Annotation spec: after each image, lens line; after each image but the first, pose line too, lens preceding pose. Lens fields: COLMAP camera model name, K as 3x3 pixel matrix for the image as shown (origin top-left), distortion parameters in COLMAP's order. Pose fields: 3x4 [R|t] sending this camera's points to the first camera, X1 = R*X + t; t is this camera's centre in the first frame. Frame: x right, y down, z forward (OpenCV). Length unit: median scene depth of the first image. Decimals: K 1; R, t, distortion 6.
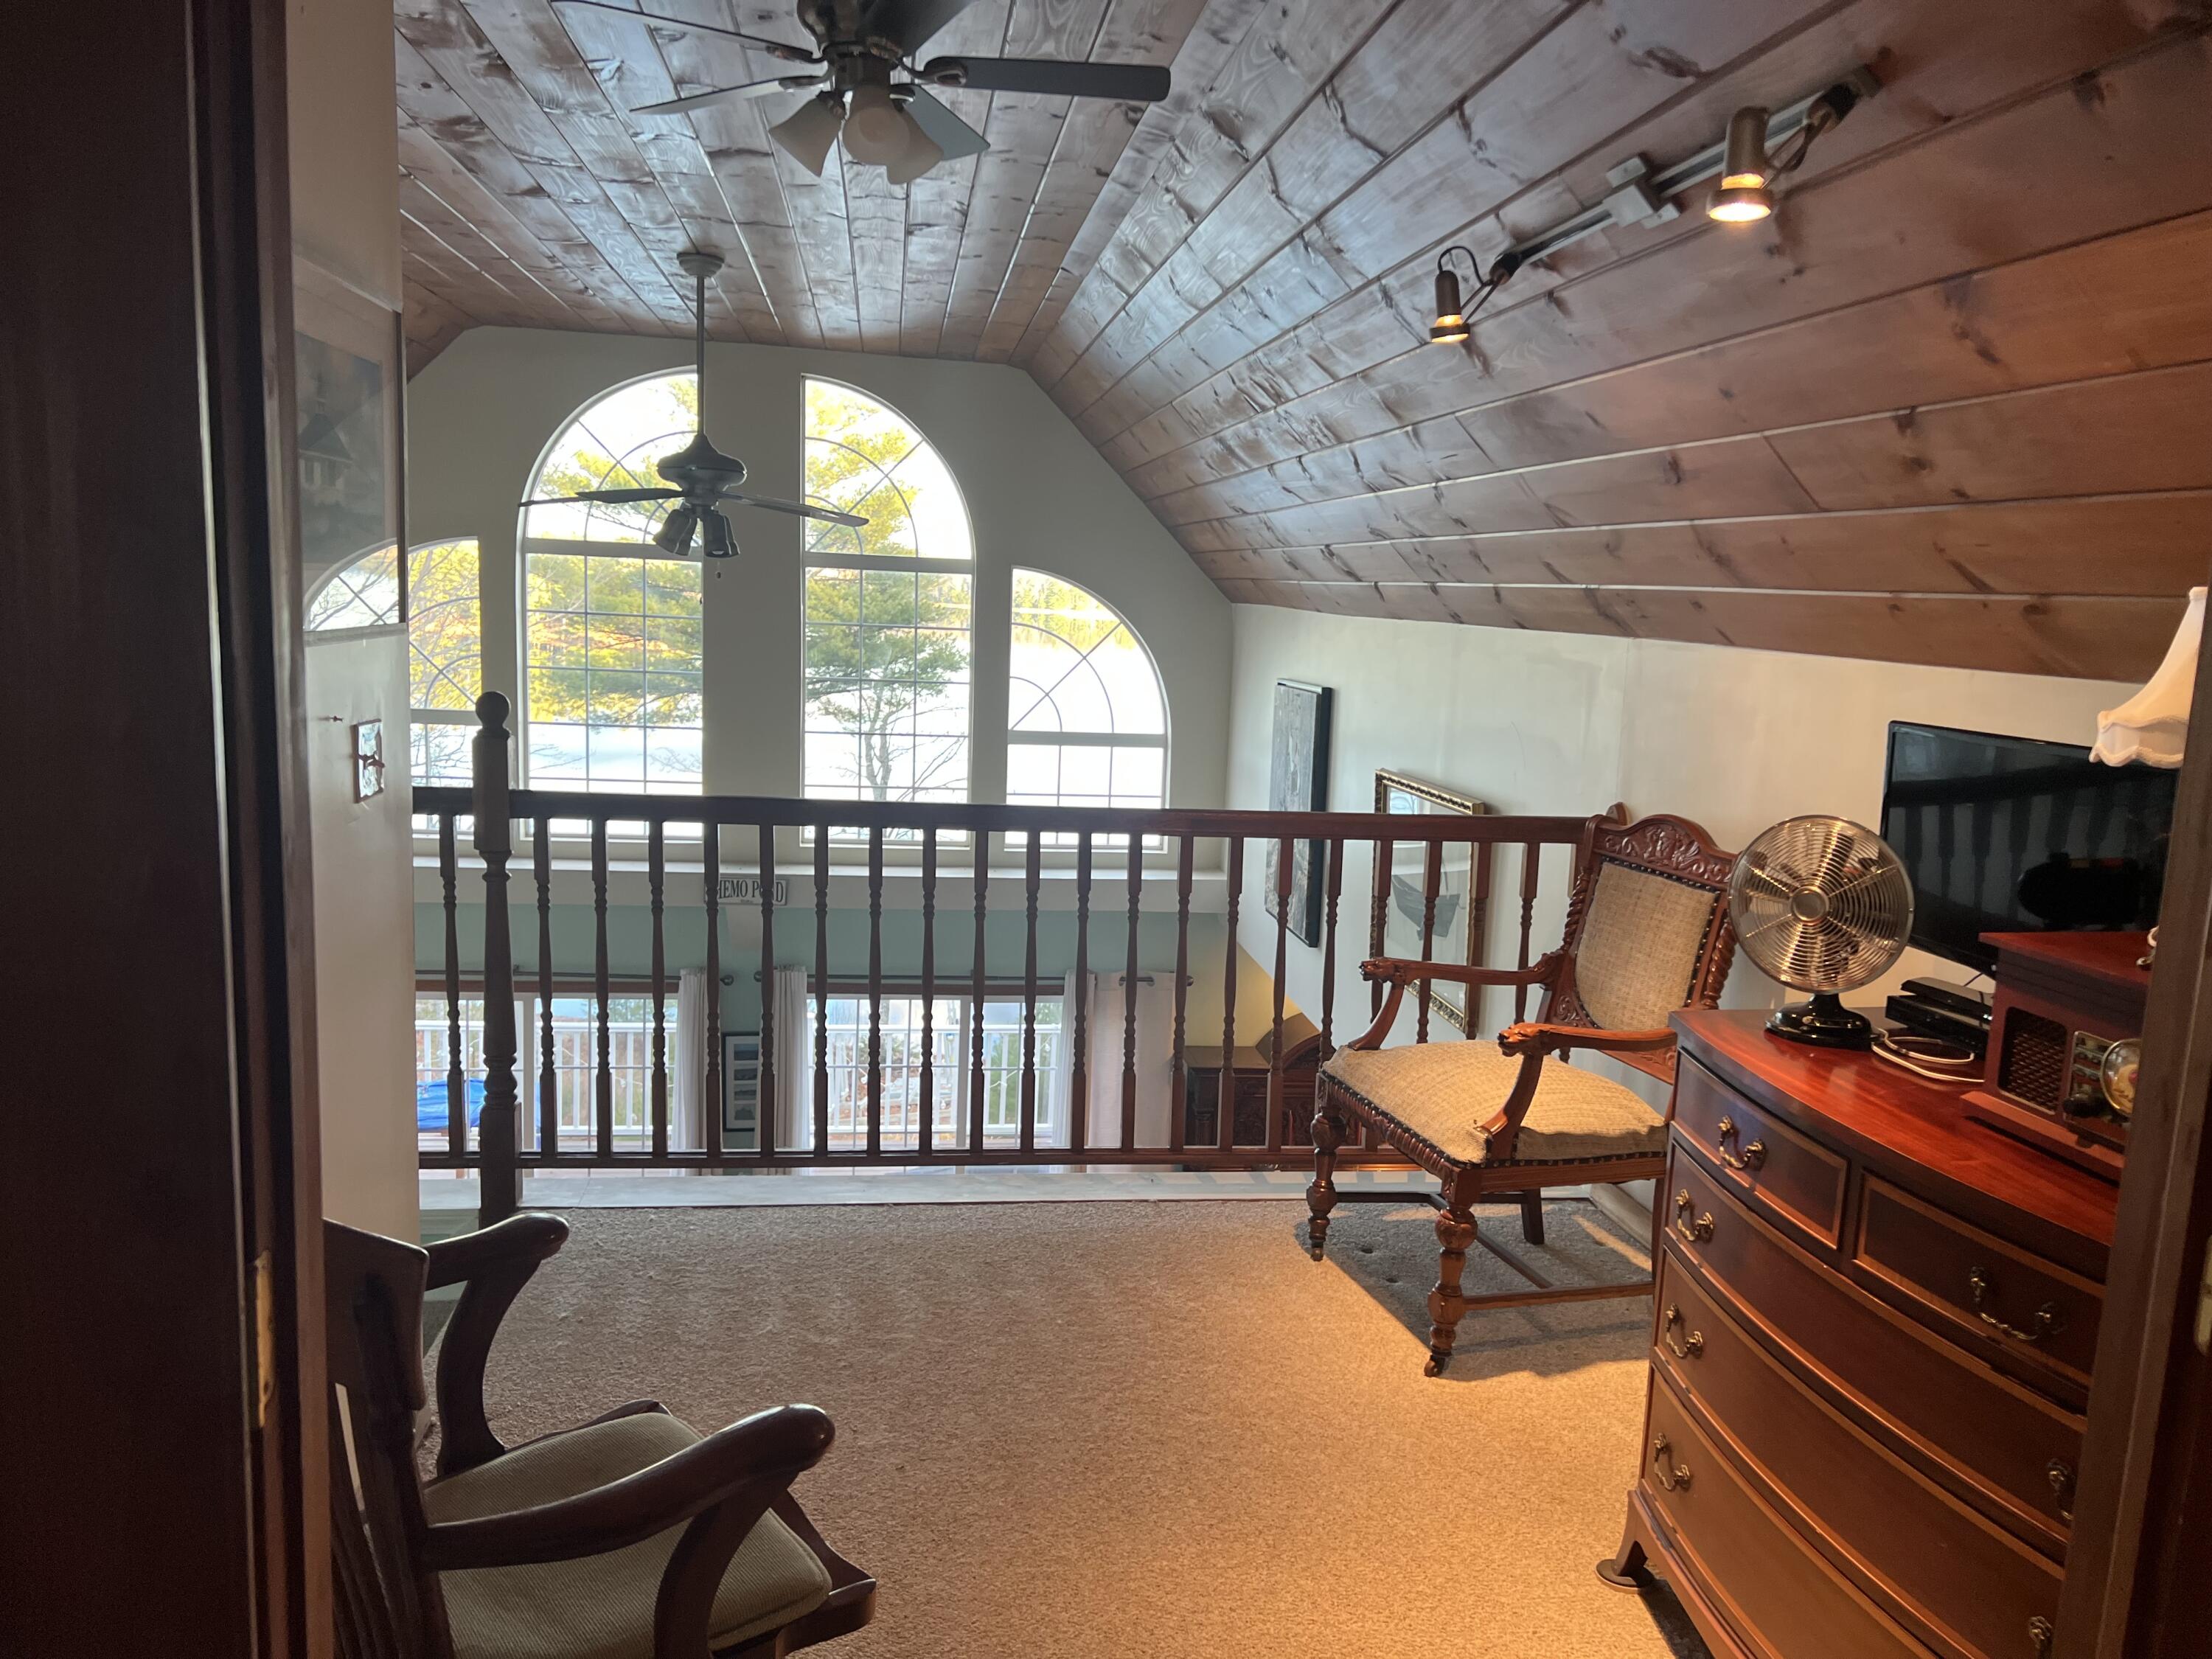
lens RADIAL K [[1664.6, 0, 1116.9], [0, 1664.6, 855.9], [0, 0, 1]] dist [0.060657, -0.035406]
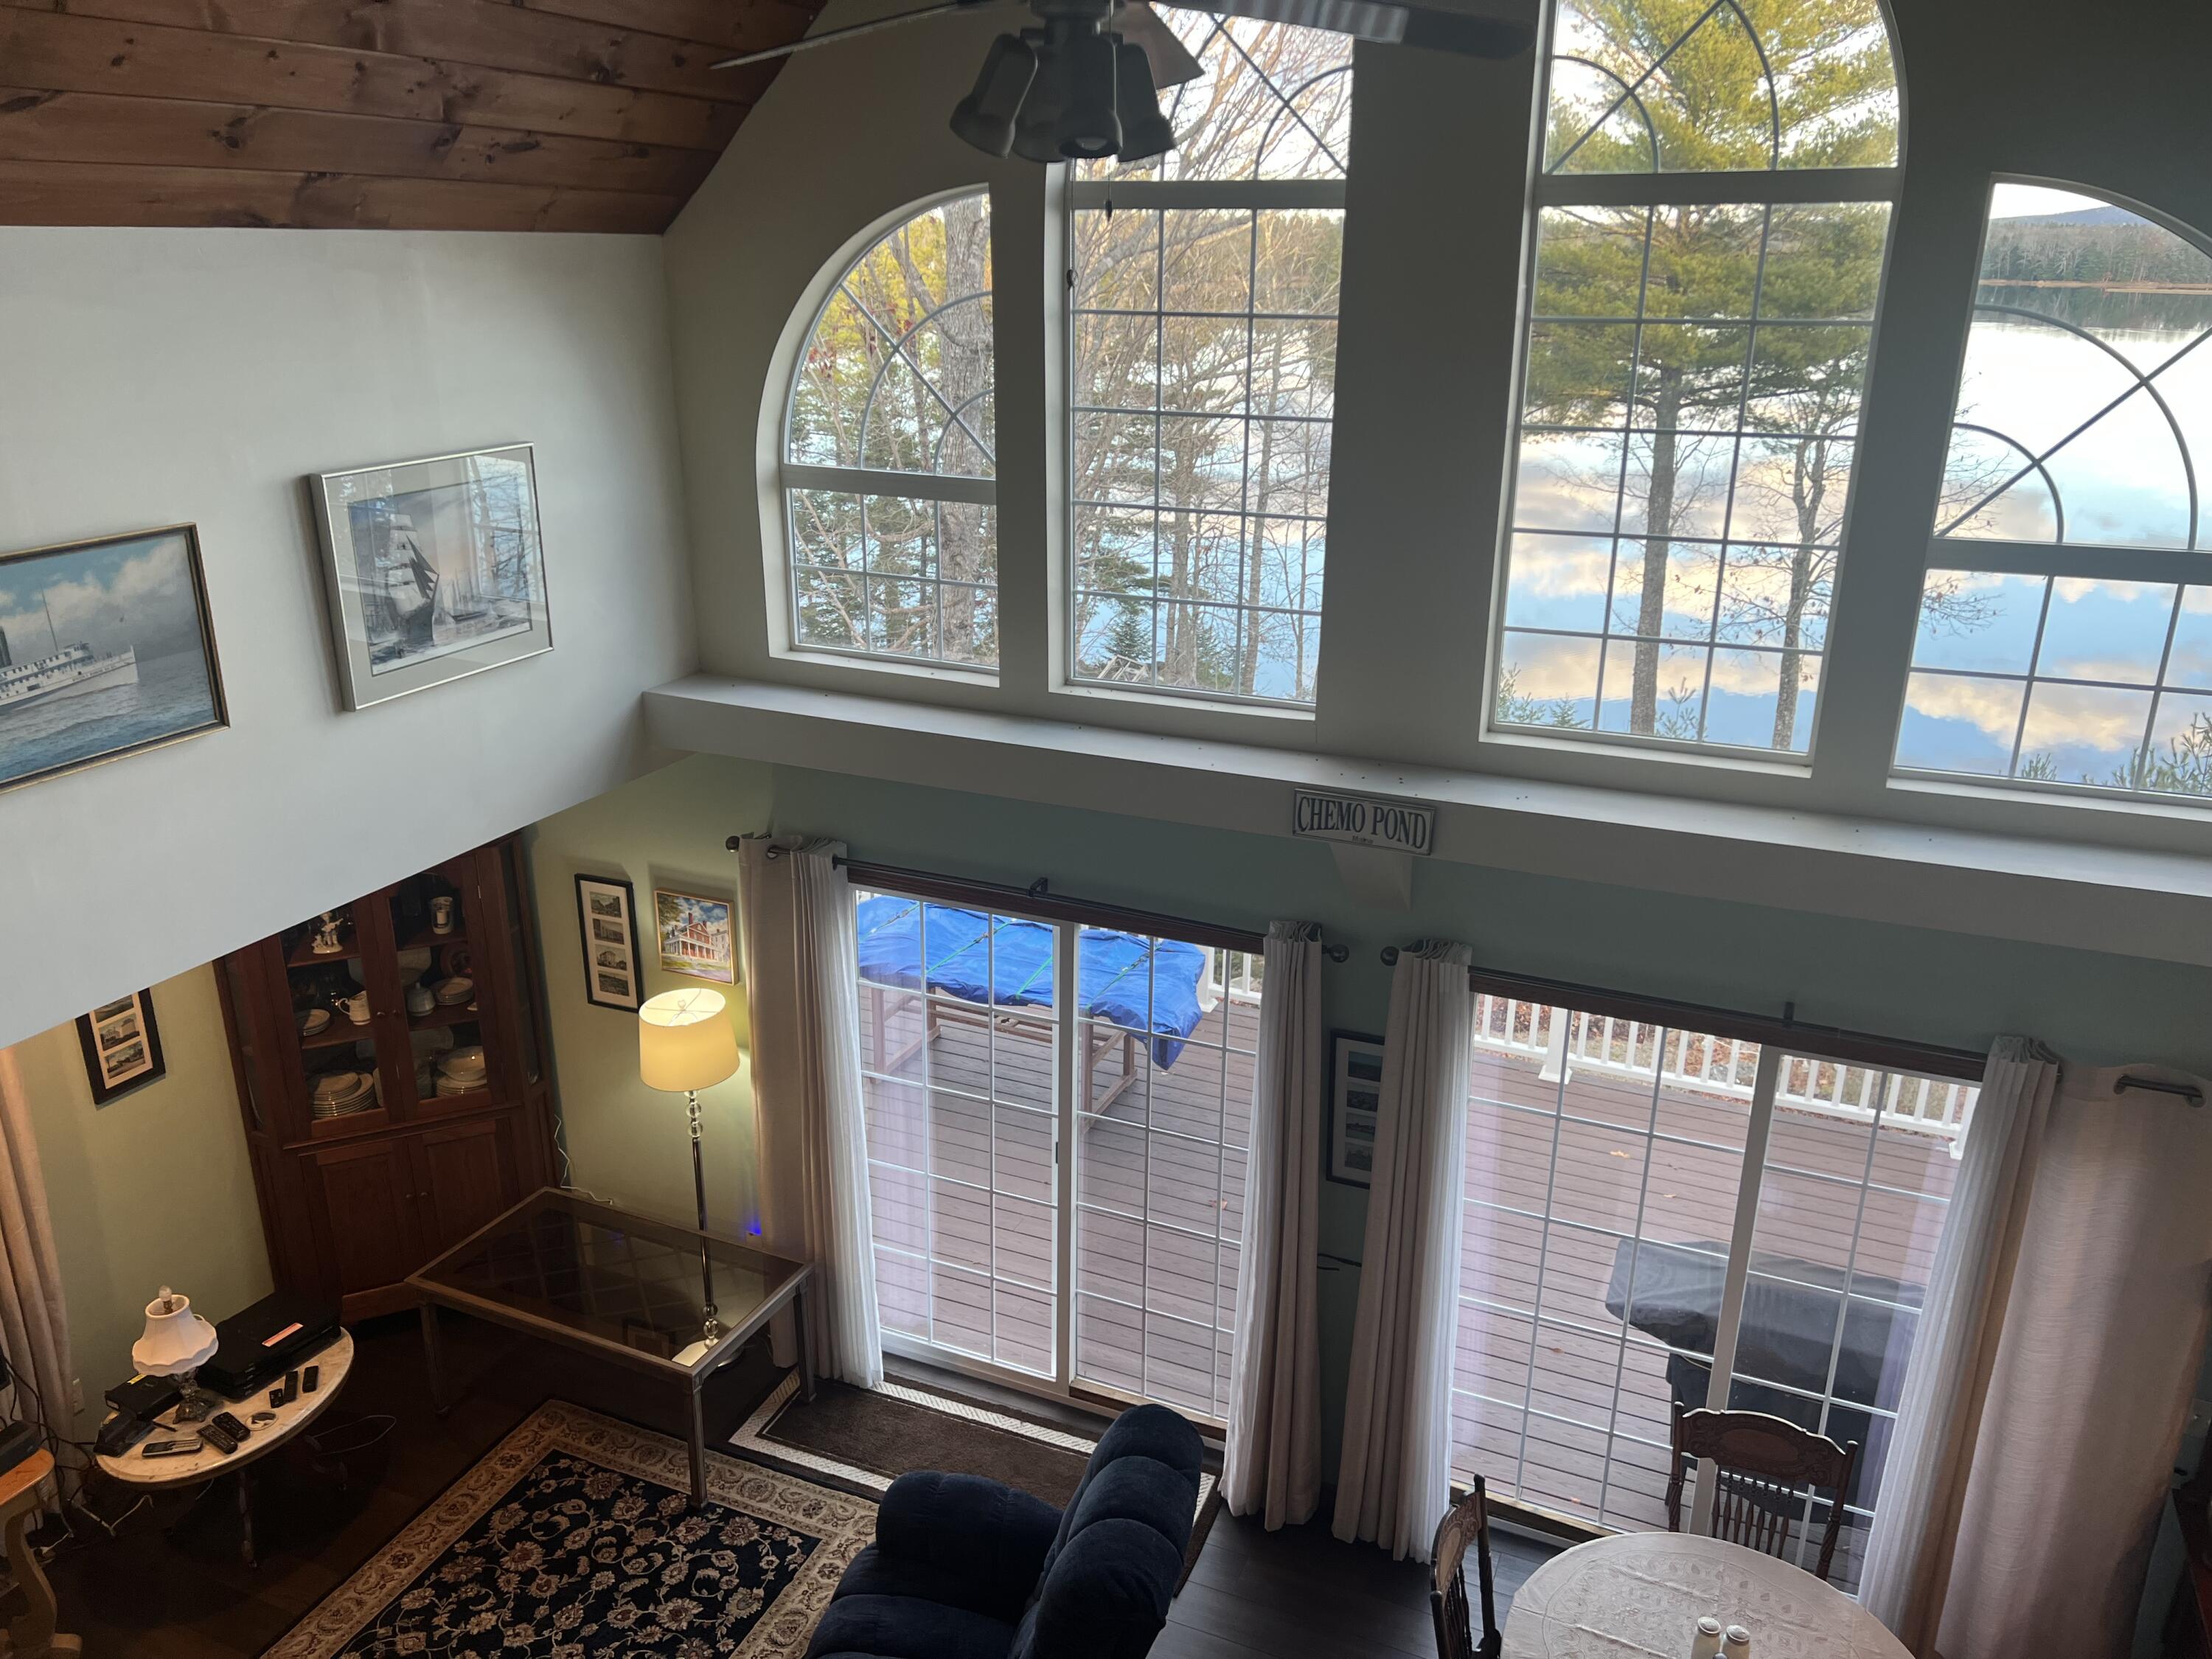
lens RADIAL K [[1664.6, 0, 1114.3], [0, 1664.6, 839.2], [0, 0, 1]] dist [0.060657, -0.035406]
pose [[0.860032, 0.136815, -0.491556, -0.020601], [-0.054459, 0.982490, 0.178176, -0.079671], [0.507326, -0.126467, 0.852424, 0.557906]]
